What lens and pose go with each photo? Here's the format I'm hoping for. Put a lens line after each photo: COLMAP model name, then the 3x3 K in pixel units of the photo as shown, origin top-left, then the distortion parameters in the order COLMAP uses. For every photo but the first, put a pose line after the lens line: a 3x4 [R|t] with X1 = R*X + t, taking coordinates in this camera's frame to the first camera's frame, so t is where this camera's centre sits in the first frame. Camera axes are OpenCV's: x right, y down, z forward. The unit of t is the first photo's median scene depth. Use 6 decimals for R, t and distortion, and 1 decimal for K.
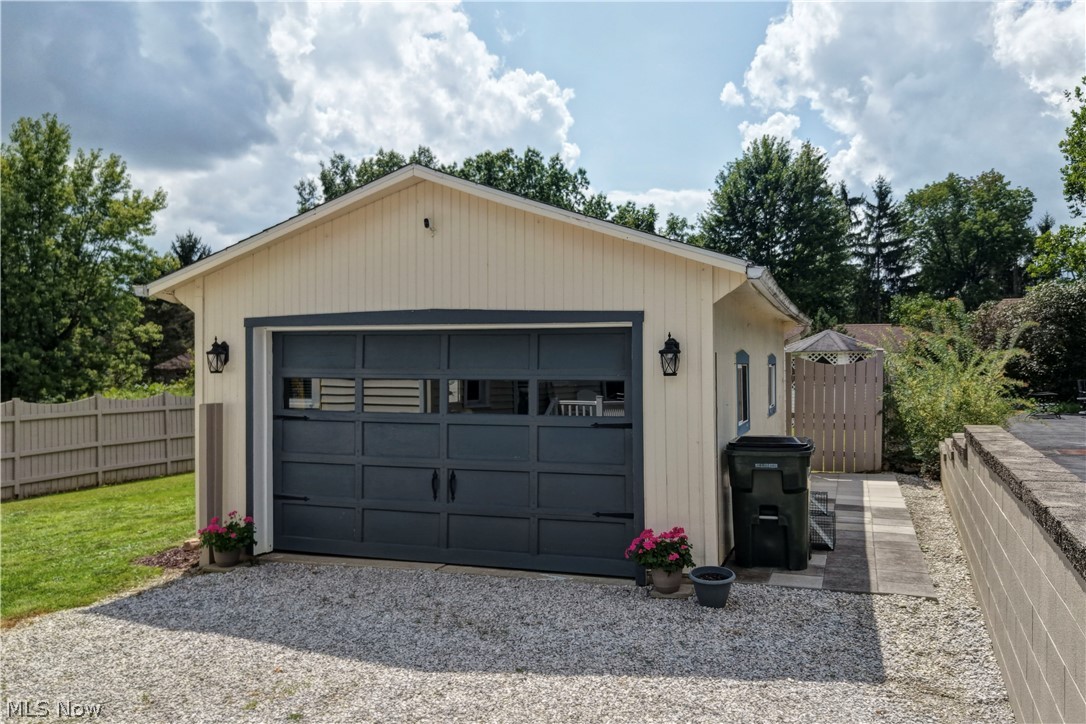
lens RADIAL K [[909.0, 0, 584.9], [0, 909.0, 364.9], [0, 0, 1]] dist [0.053357, -0.063312]
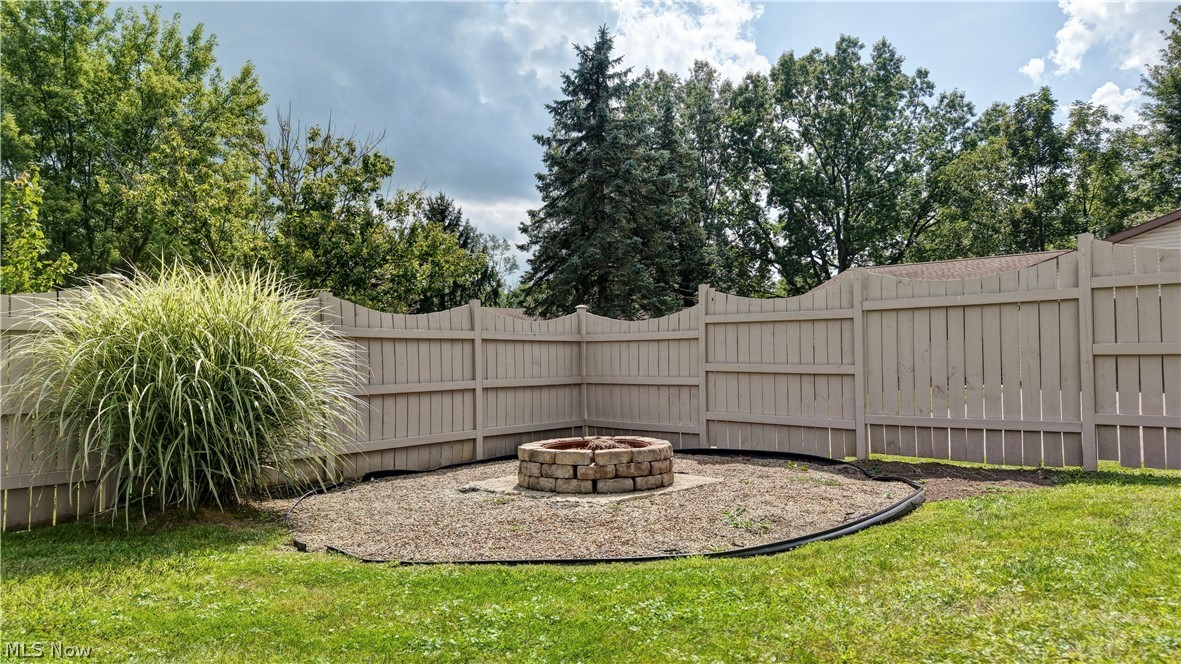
lens RADIAL K [[787.3, 0, 590.5], [0, 787.3, 273.9], [0, 0, 1]] dist [-0.006453, -0.003343]
pose [[0.921488, -0.046260, -0.385641, -0.013103], [0.009827, 0.995341, -0.095916, 0.004660], [0.388282, 0.084596, 0.917650, 0.351222]]
